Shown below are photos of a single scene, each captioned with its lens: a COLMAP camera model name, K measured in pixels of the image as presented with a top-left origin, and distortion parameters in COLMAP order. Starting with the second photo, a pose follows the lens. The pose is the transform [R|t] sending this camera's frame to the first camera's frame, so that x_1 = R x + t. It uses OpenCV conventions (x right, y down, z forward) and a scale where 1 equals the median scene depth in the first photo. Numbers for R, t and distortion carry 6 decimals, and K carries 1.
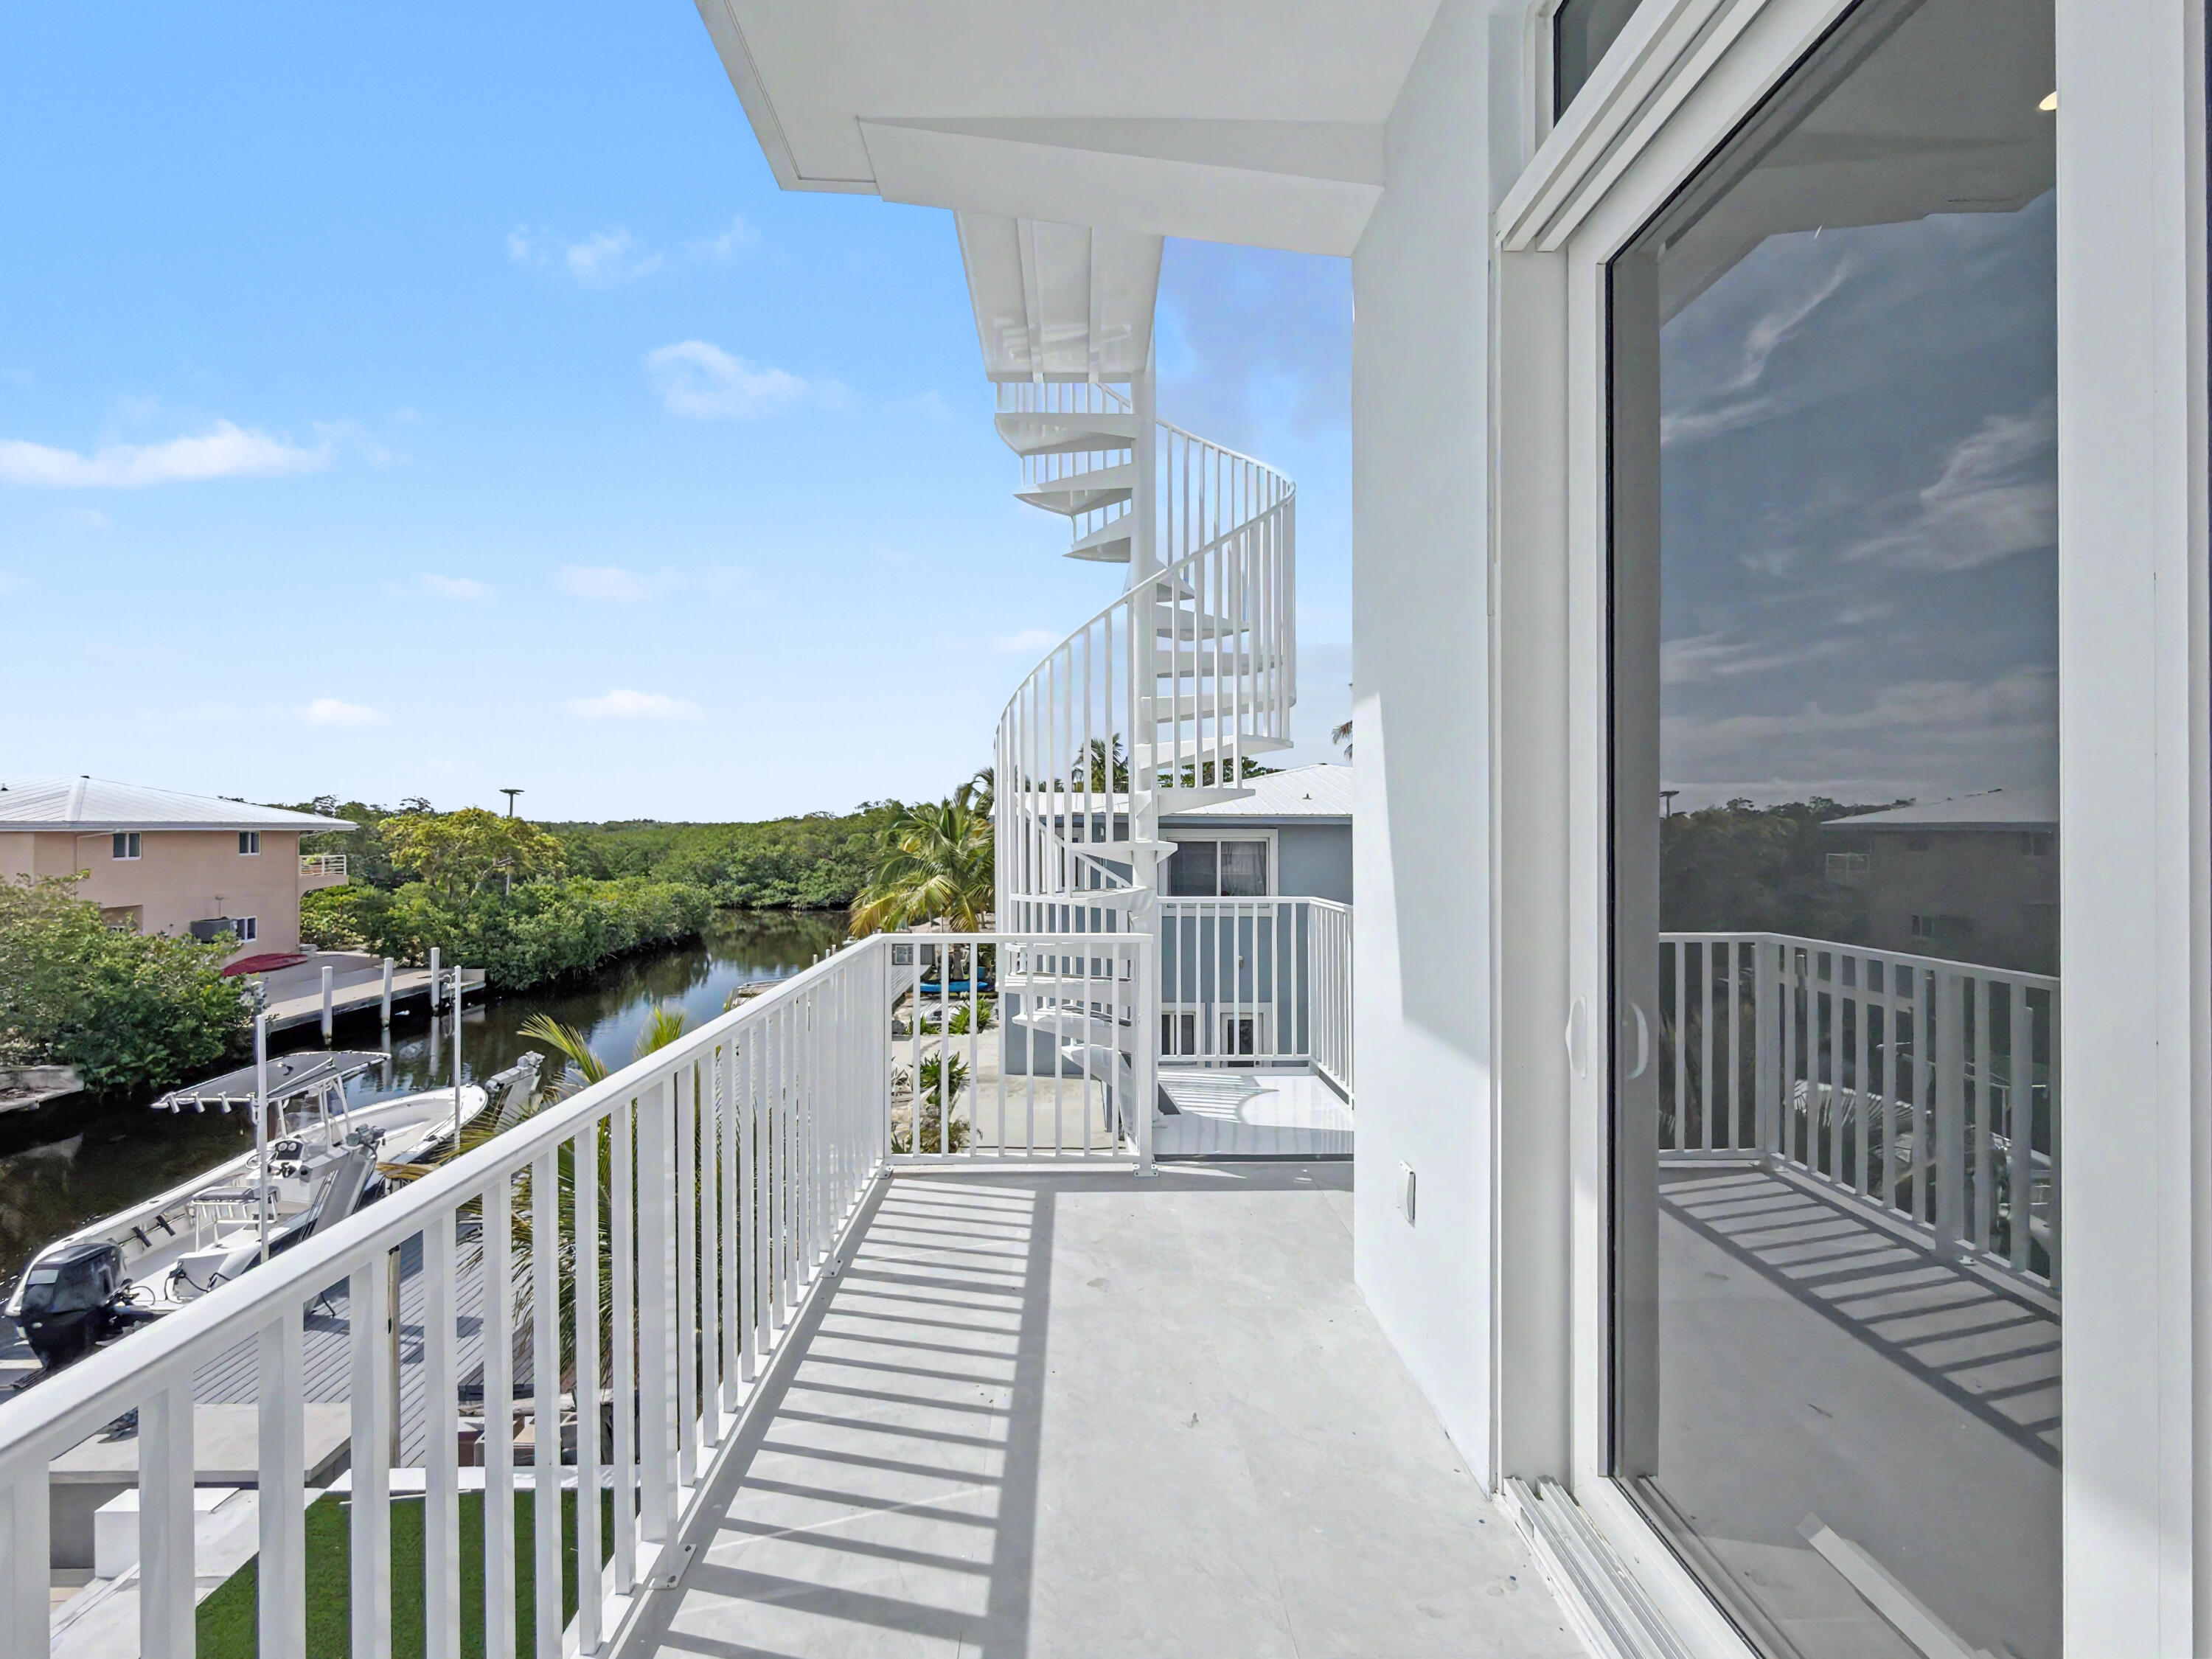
lens RADIAL K [[914.6, 0, 1103.2], [0, 914.6, 833.6], [0, 0, 1]] dist [-0.000596, -0.000172]
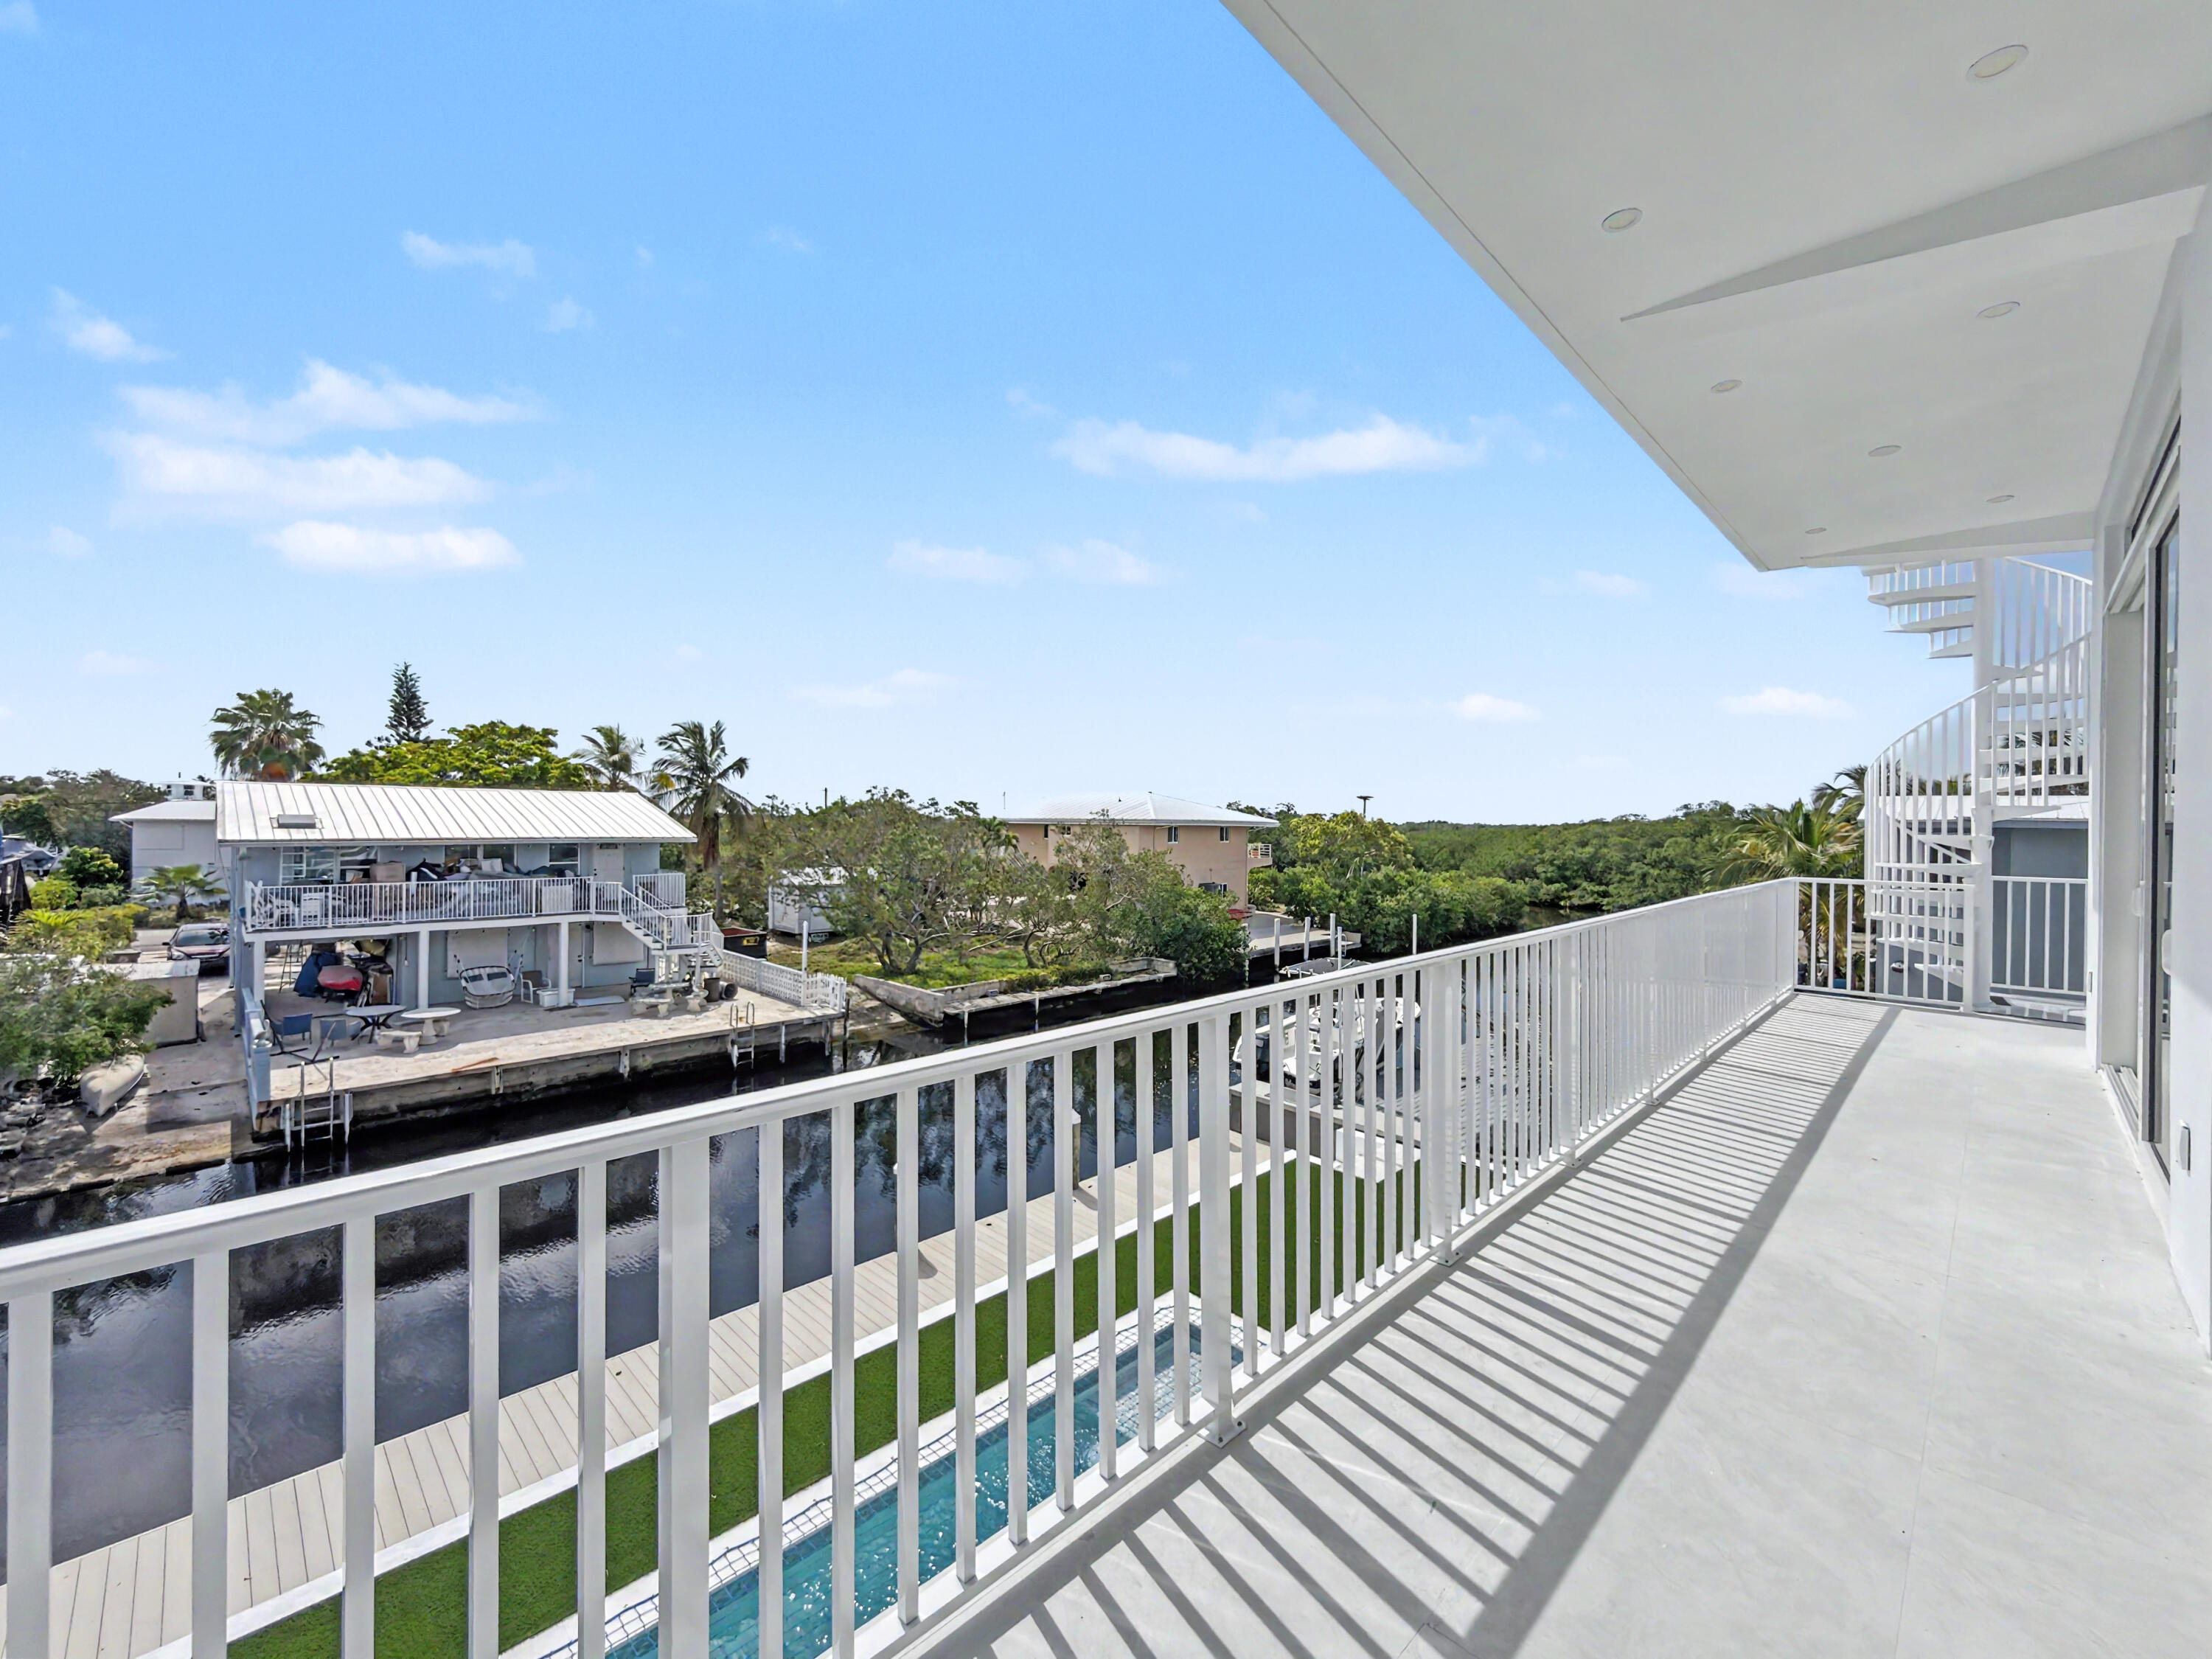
lens RADIAL K [[914.6, 0, 1103.2], [0, 914.6, 833.6], [0, 0, 1]] dist [-0.000596, -0.000172]
pose [[0.687166, 0.018009, -0.726277, 0.019736], [-0.019527, 0.999789, 0.006315, 0.003118], [0.726238, 0.009843, 0.687373, -0.164010]]
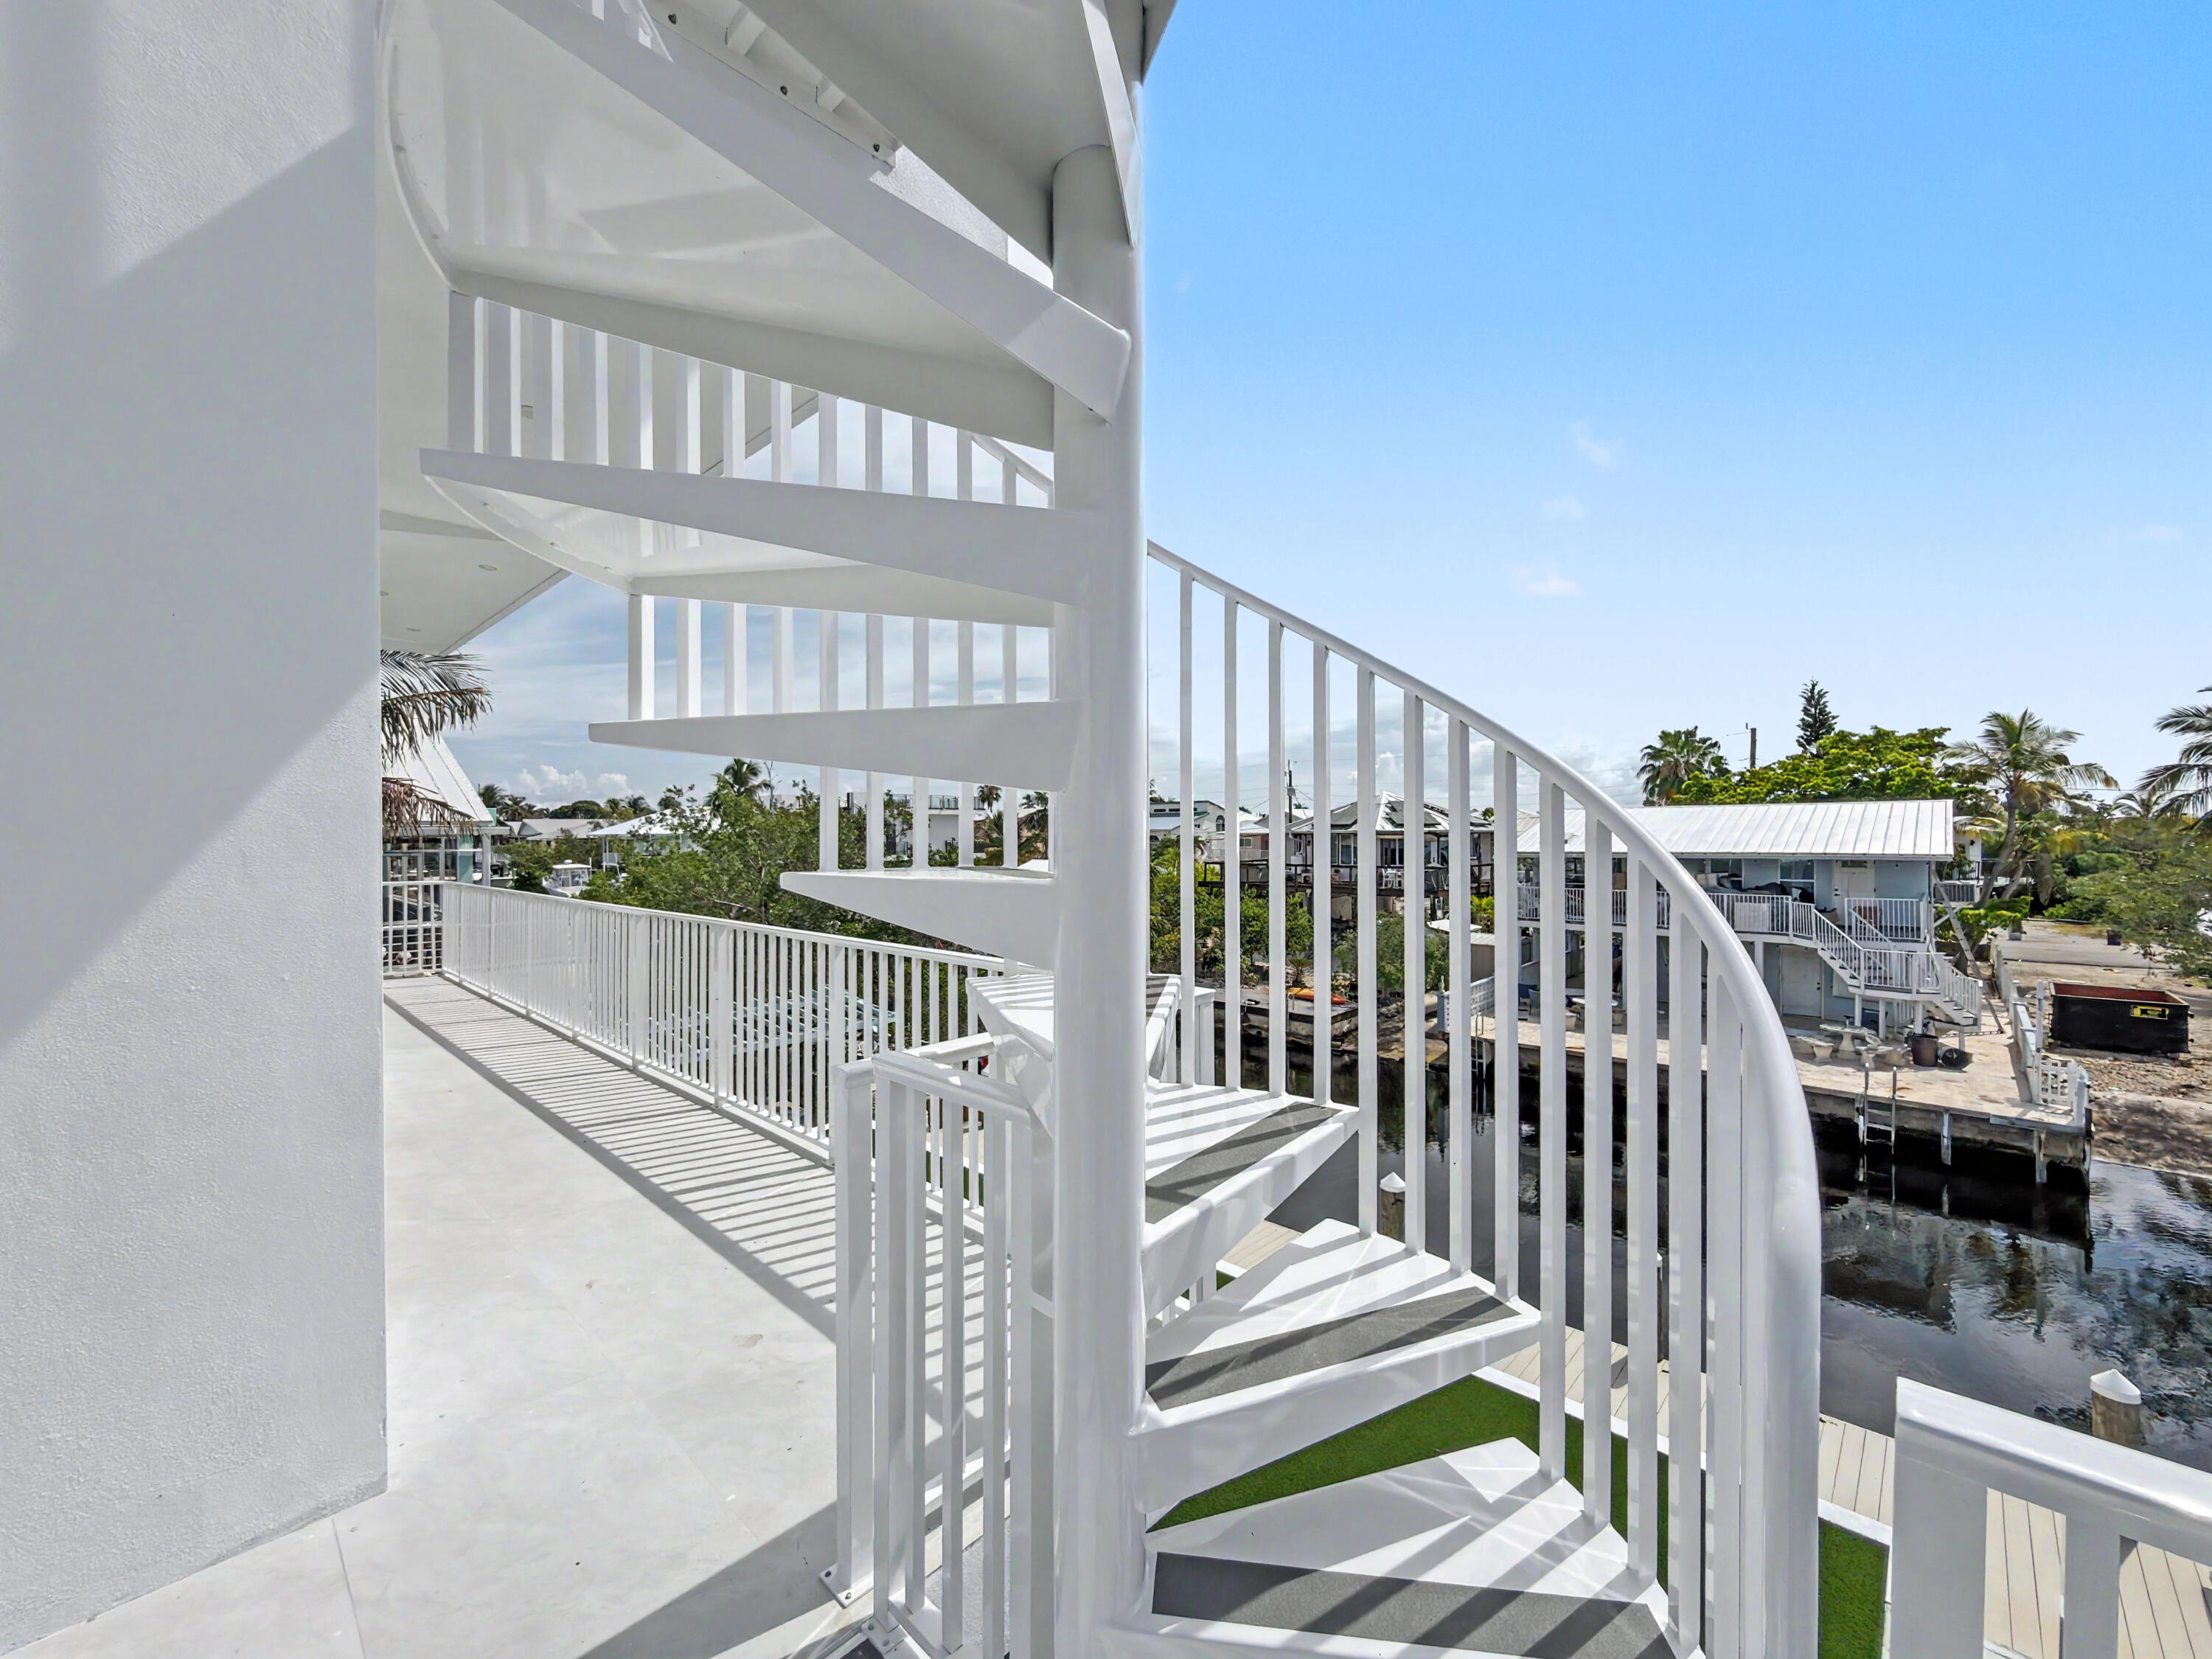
lens RADIAL K [[956.1, 0, 1101.4], [0, 956.1, 824.5], [0, 0, 1]] dist [-0.001045, -0.000118]
pose [[-0.742074, -0.006327, -0.670289, 0.162870], [-0.003734, 0.999979, -0.005305, 0.008498], [0.670308, -0.001434, -0.742082, 1.767640]]
